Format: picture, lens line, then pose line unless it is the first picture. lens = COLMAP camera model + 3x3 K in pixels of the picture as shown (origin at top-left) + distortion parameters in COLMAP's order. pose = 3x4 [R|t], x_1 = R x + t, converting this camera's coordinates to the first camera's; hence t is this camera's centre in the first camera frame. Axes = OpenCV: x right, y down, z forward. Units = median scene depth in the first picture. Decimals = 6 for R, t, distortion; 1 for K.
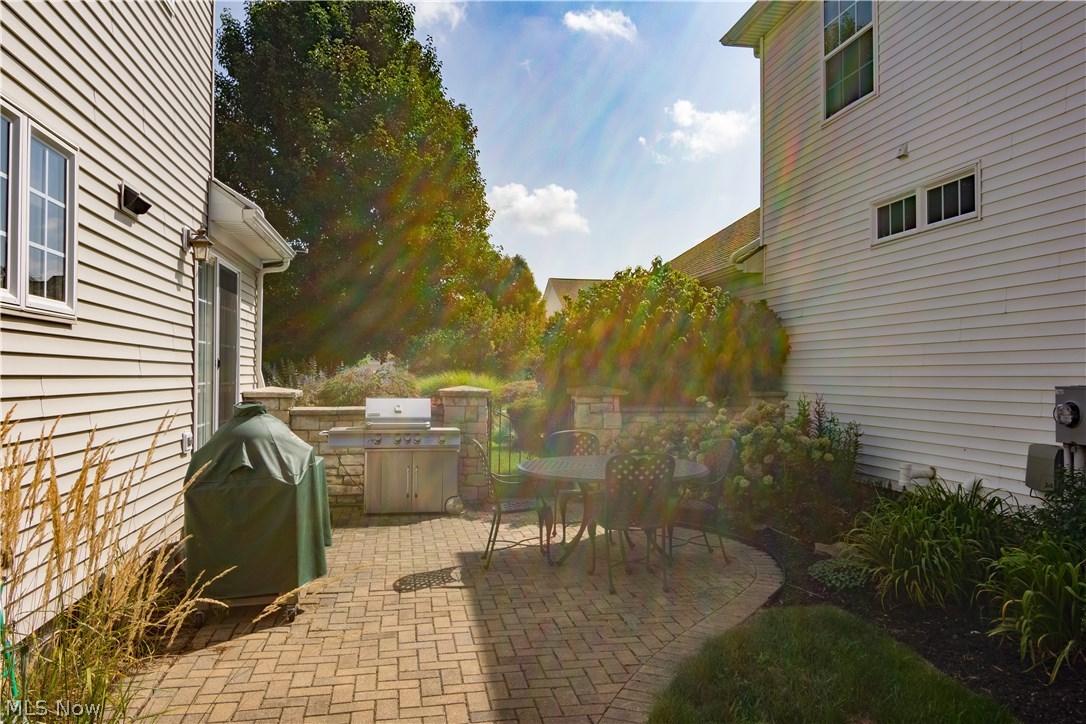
lens RADIAL K [[779.8, 0, 543.2], [0, 779.8, 364.2], [0, 0, 1]] dist [0.052167, 0.000190]
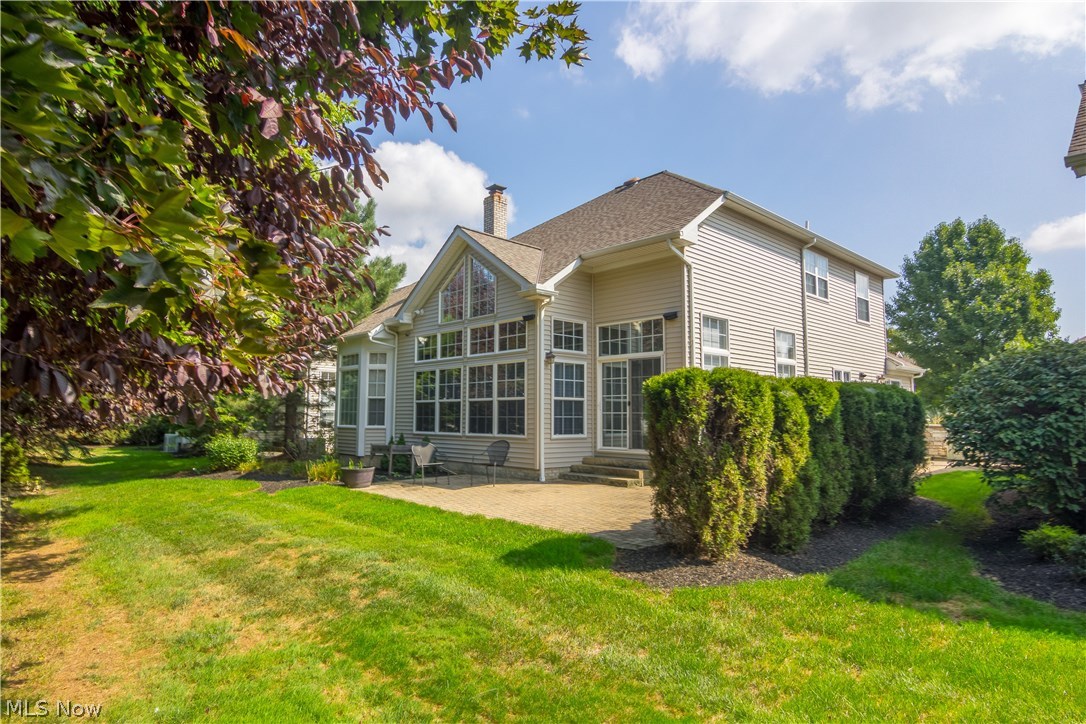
lens RADIAL K [[602.9, 0, 541.4], [0, 602.9, 355.5], [0, 0, 1]] dist [0.003563, 0.000111]
pose [[0.536889, -0.092769, -0.838537, 0.464764], [0.010525, 0.994595, -0.103296, 0.006810], [0.843587, 0.046633, 0.534964, -0.793699]]
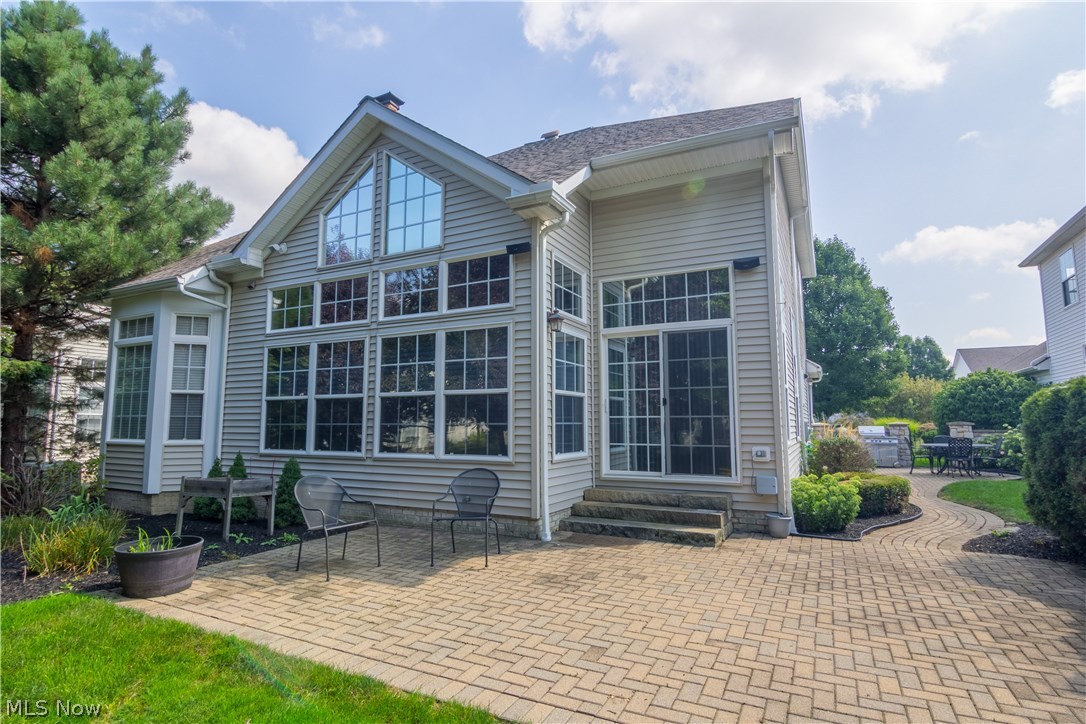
lens RADIAL K [[552.5, 0, 543.0], [0, 552.5, 362.6], [0, 0, 1]] dist [-0.014753, -0.002493]
pose [[0.791878, -0.077176, -0.605783, 0.051026], [0.015527, 0.994206, -0.106363, 0.003757], [0.610482, 0.074820, 0.788489, -0.692392]]
